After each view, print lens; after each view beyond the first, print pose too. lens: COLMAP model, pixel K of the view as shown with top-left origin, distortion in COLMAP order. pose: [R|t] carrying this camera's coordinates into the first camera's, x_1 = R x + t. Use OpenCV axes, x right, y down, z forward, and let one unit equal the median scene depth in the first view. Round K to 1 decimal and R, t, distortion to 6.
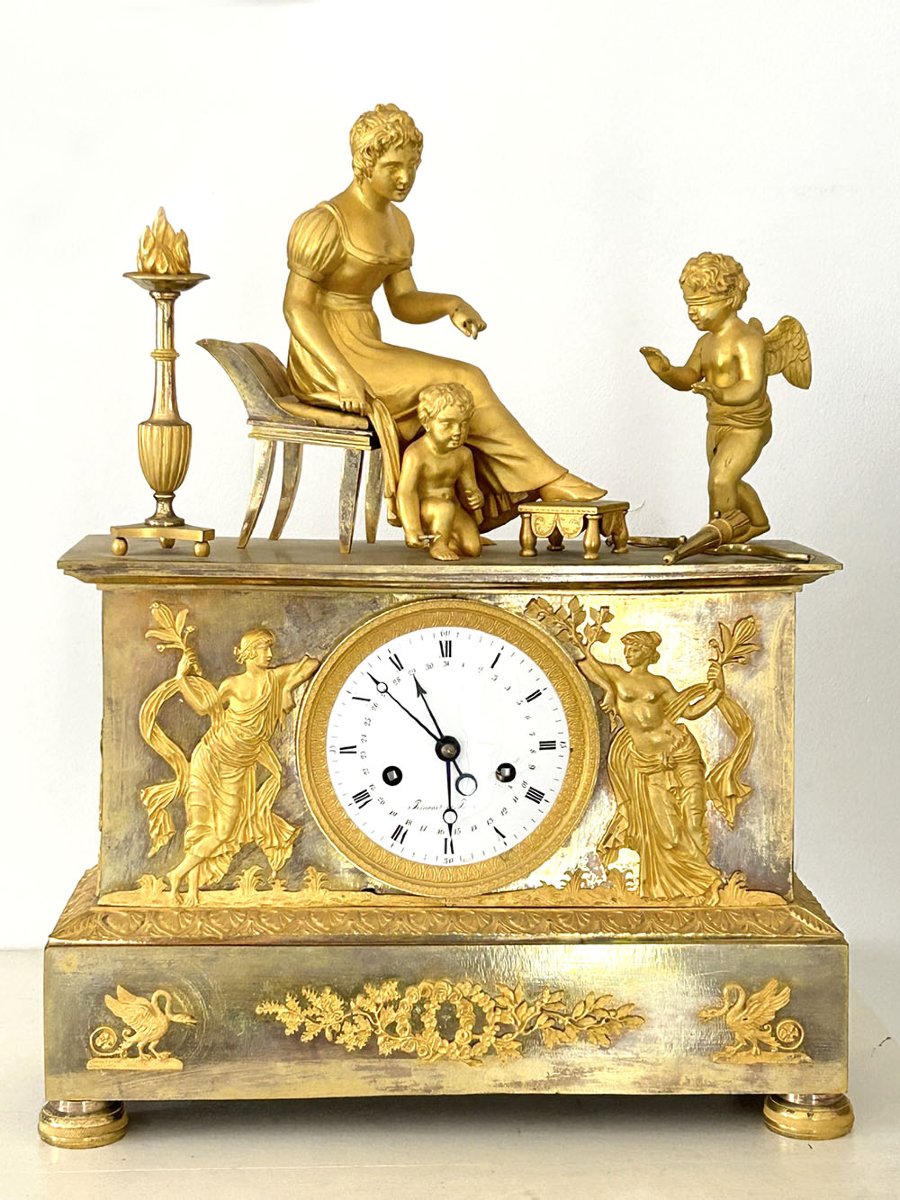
lens RADIAL K [[2058.5, 0, 450.0], [0, 2058.5, 600.0], [0, 0, 1]] dist [0.180406, -0.011071]
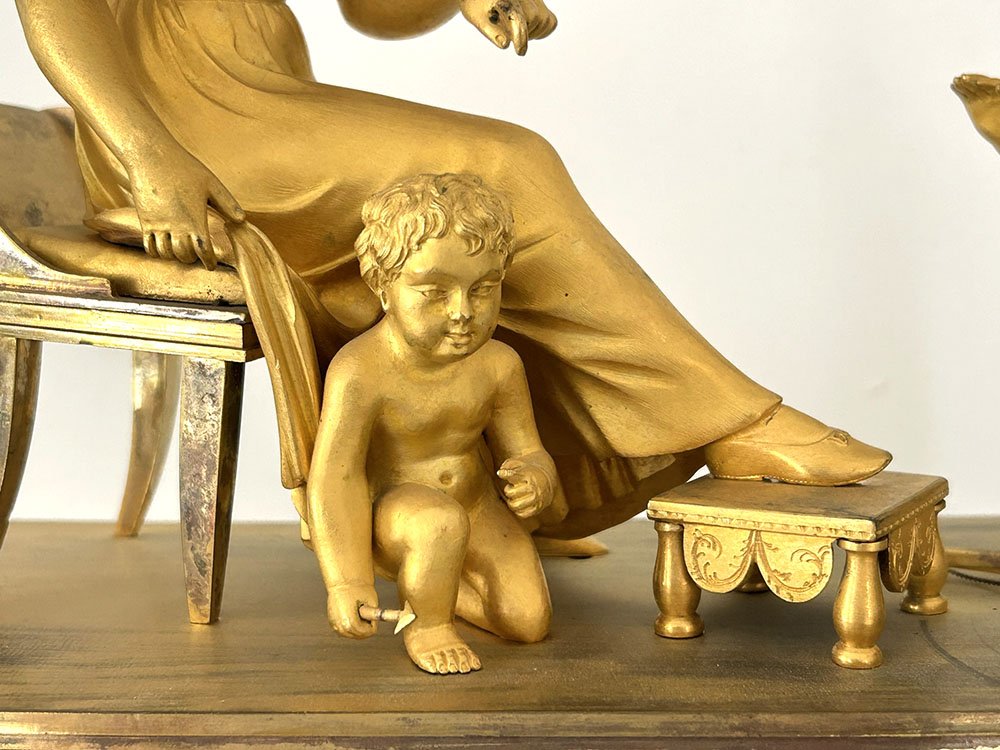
lens RADIAL K [[1505.9, 0, 500.0], [0, 1505.9, 375.0], [0, 0, 1]] dist [0.222981, -1.031486]
pose [[0.994508, -0.017098, -0.103254, 0.035549], [0.017464, 0.999844, 0.002642, -0.070143], [0.103193, -0.004431, 0.994652, 0.733932]]
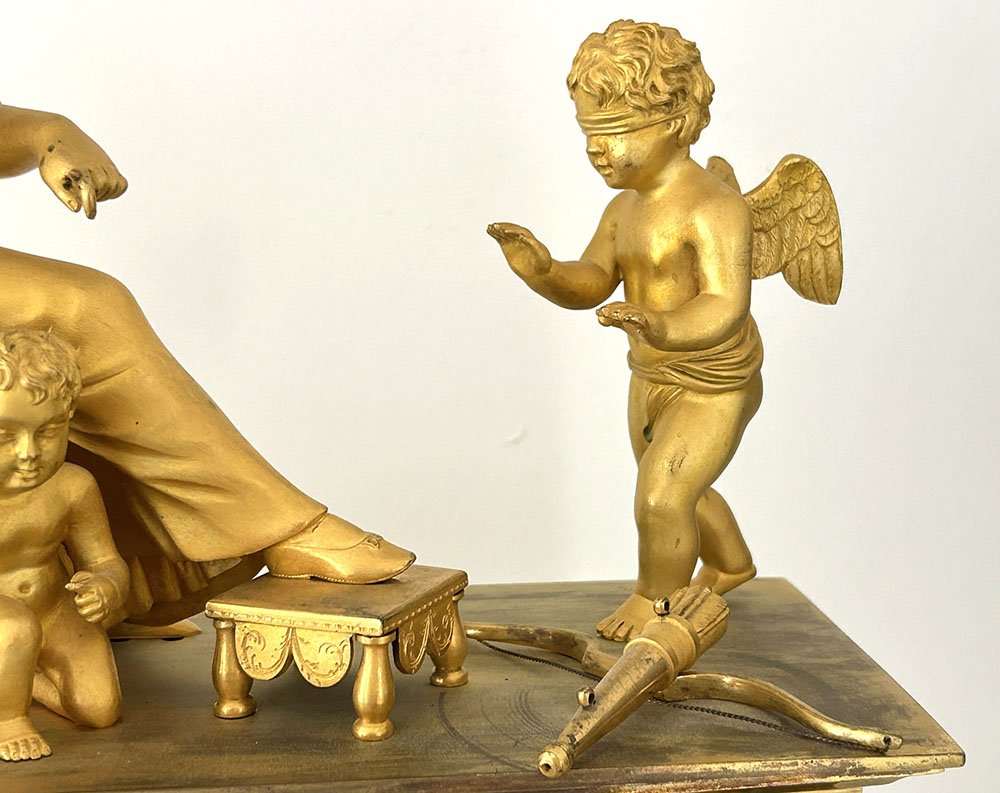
lens RADIAL K [[1632.7, 0, 500.0], [0, 1632.7, 396.5], [0, 0, 1]] dist [0.267307, -1.282114]
pose [[0.998080, -0.018974, 0.058955, 0.075801], [0.017440, 0.999499, 0.026412, -0.097705], [-0.059426, -0.025334, 0.997911, 0.658813]]
